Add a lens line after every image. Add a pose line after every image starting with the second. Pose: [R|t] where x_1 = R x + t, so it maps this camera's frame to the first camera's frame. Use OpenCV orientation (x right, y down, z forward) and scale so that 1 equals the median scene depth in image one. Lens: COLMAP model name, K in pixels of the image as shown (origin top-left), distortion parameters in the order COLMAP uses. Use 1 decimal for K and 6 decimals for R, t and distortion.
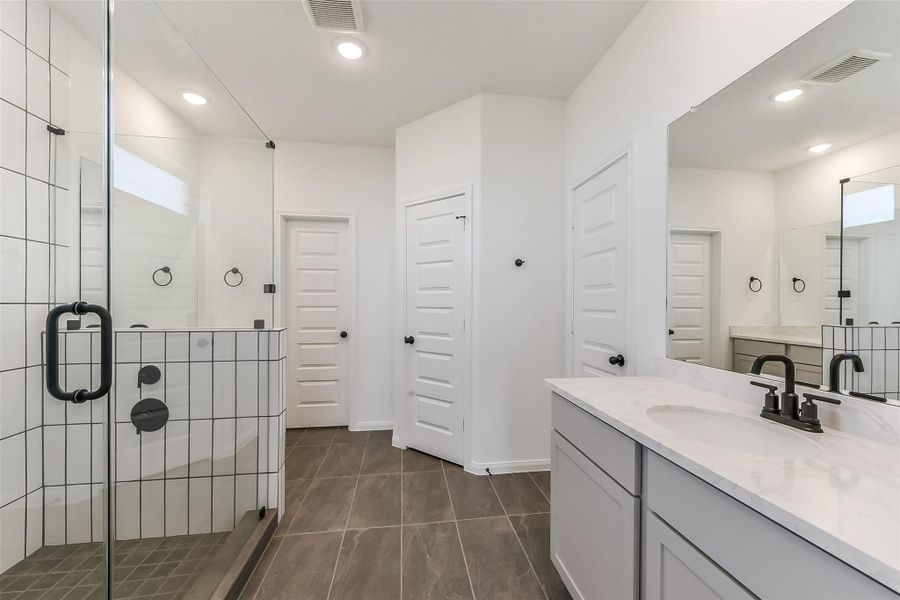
lens RADIAL K [[349.7, 0, 450.0], [0, 349.7, 300.0], [0, 0, 1]] dist [0.000669, -0.000560]
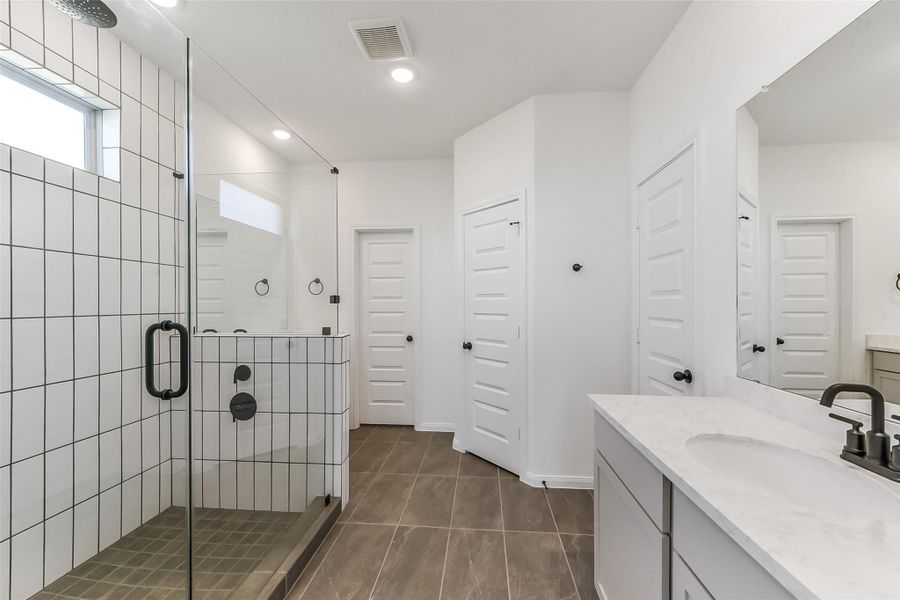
lens RADIAL K [[349.7, 0, 450.0], [0, 349.7, 300.0], [0, 0, 1]] dist [0.000669, -0.000560]
pose [[0.974218, -0.009067, -0.225428, 0.097979], [0.008283, 0.999956, -0.004424, -0.022644], [0.225458, 0.002443, 0.974250, -0.005819]]
